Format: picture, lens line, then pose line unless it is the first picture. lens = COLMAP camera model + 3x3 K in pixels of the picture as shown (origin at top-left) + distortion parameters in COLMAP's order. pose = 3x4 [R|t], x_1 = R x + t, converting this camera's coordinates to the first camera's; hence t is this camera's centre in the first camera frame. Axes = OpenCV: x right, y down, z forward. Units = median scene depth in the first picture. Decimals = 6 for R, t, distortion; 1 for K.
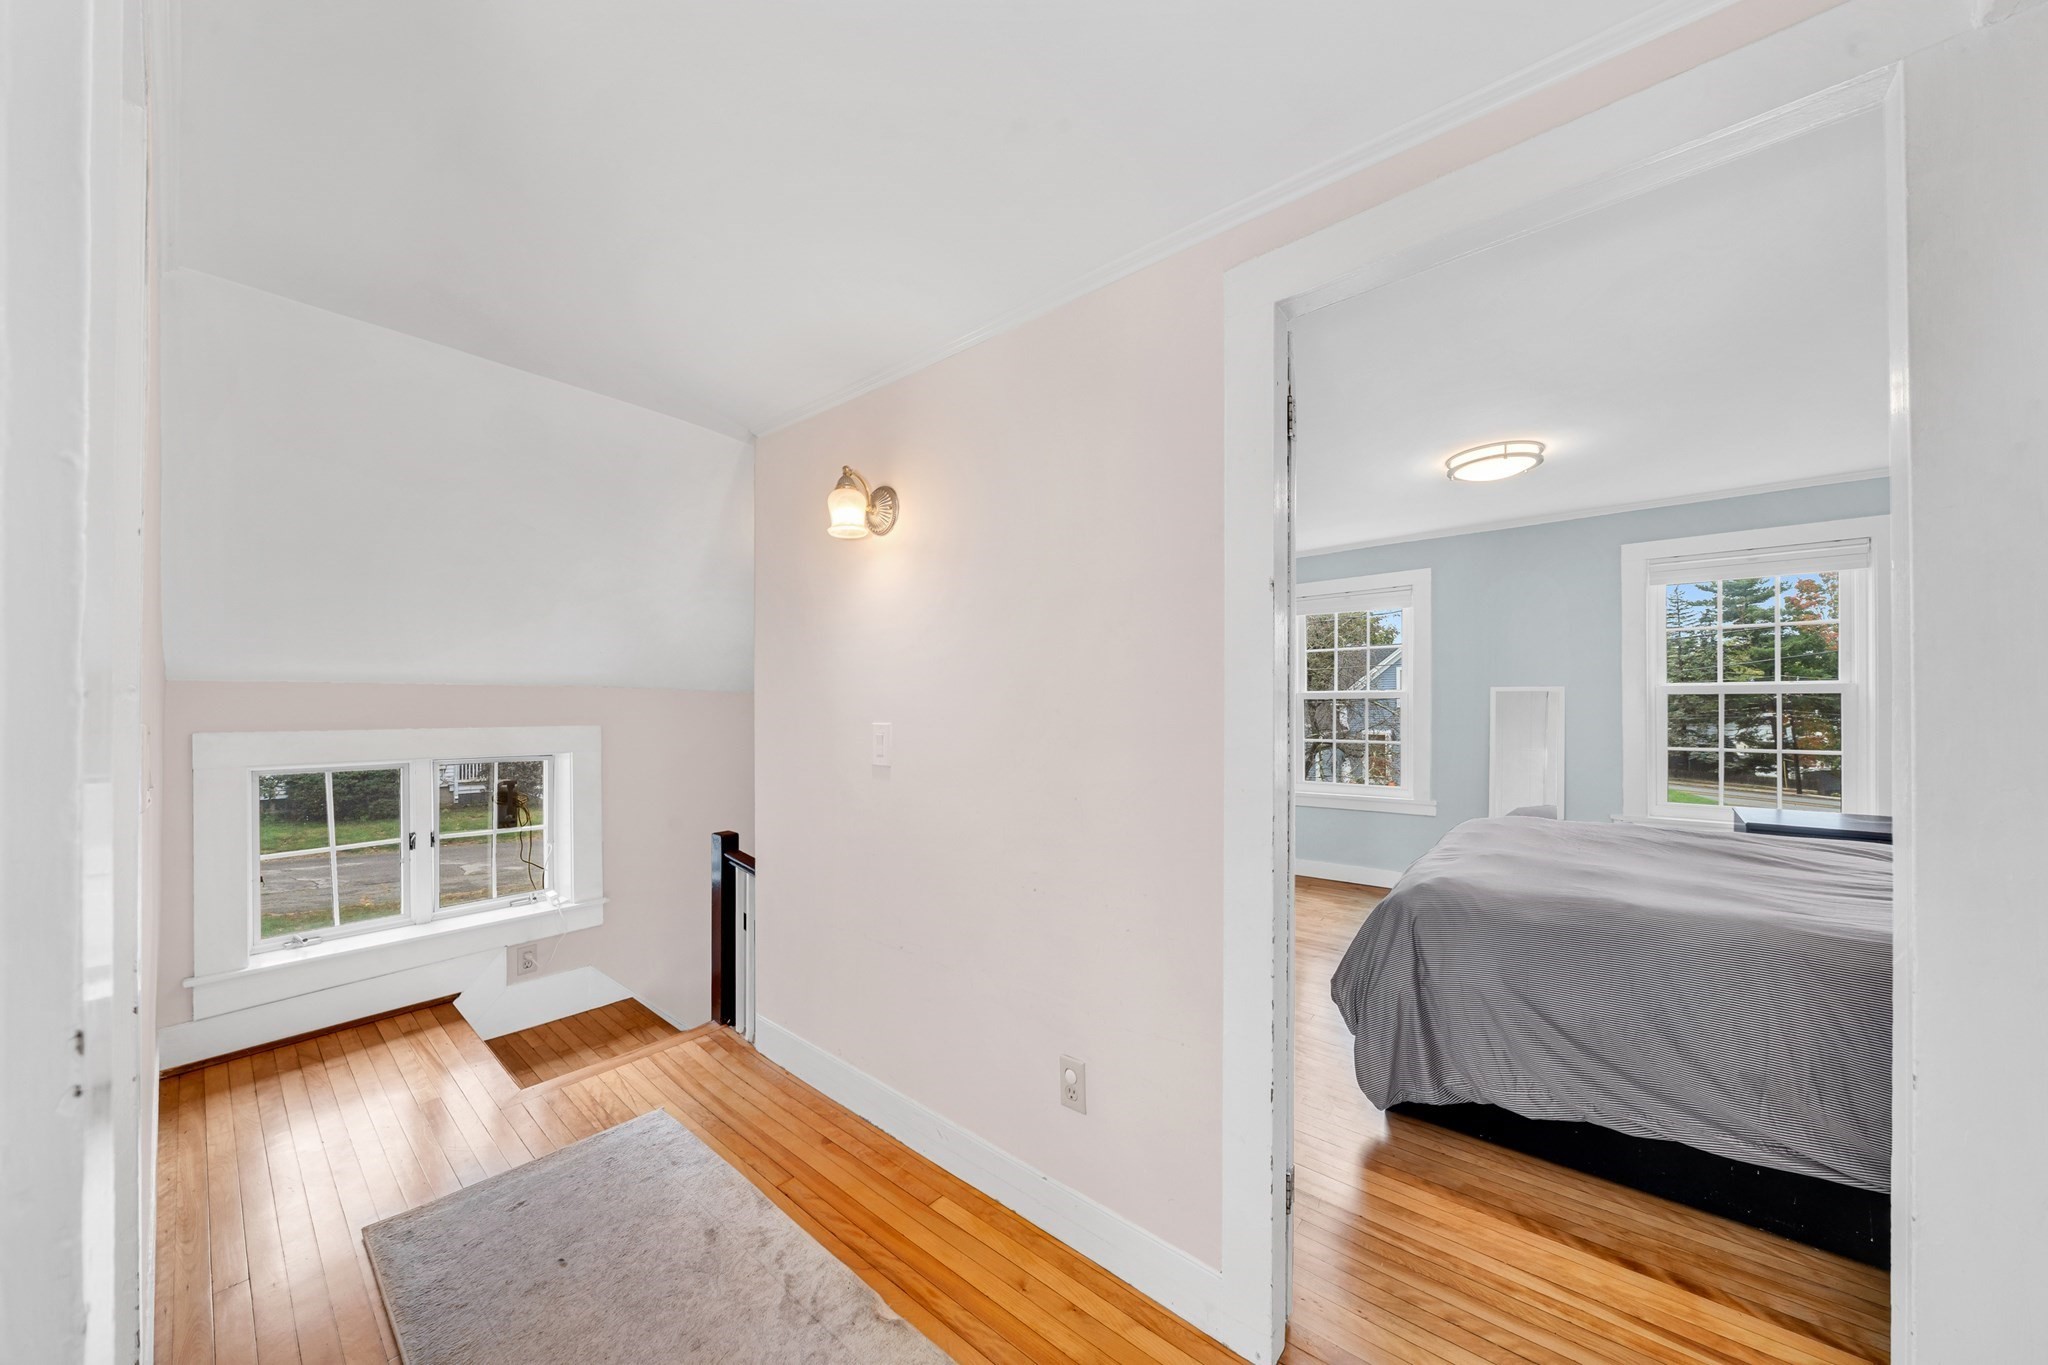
lens RADIAL K [[698.1, 0, 1025.8], [0, 698.1, 718.6], [0, 0, 1]] dist [-0.000966, -0.000101]
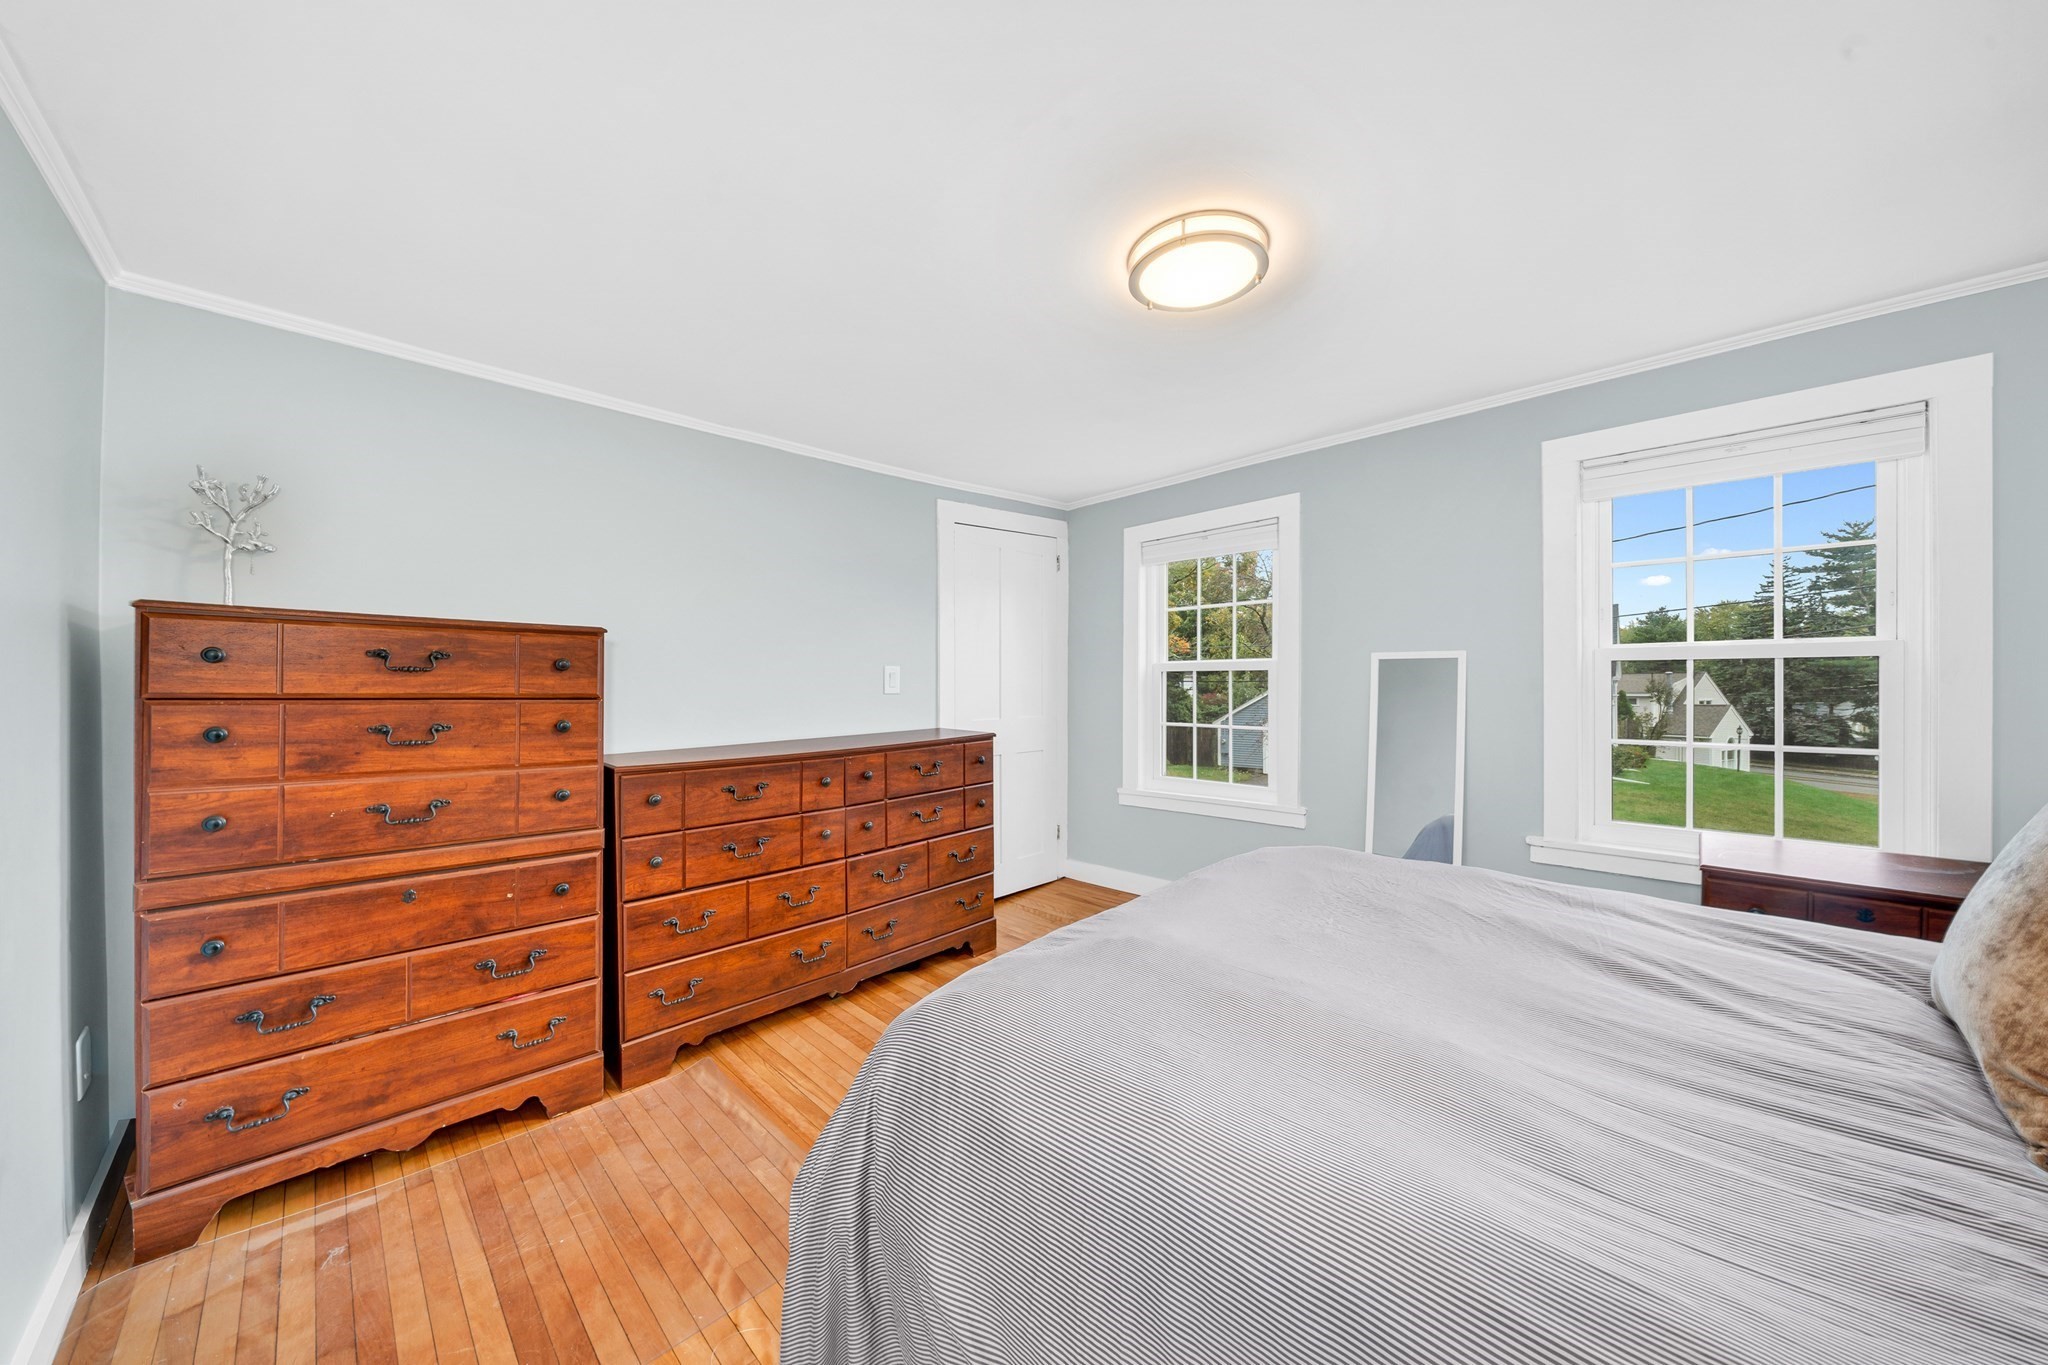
lens RADIAL K [[684.4, 0, 1033.4], [0, 684.4, 685.7], [0, 0, 1]] dist [-0.005223, -0.000138]
pose [[0.995915, 0.001361, -0.090282, 0.381959], [-0.002535, 0.999914, -0.012890, -0.001687], [0.090257, 0.013066, 0.995833, 0.270012]]
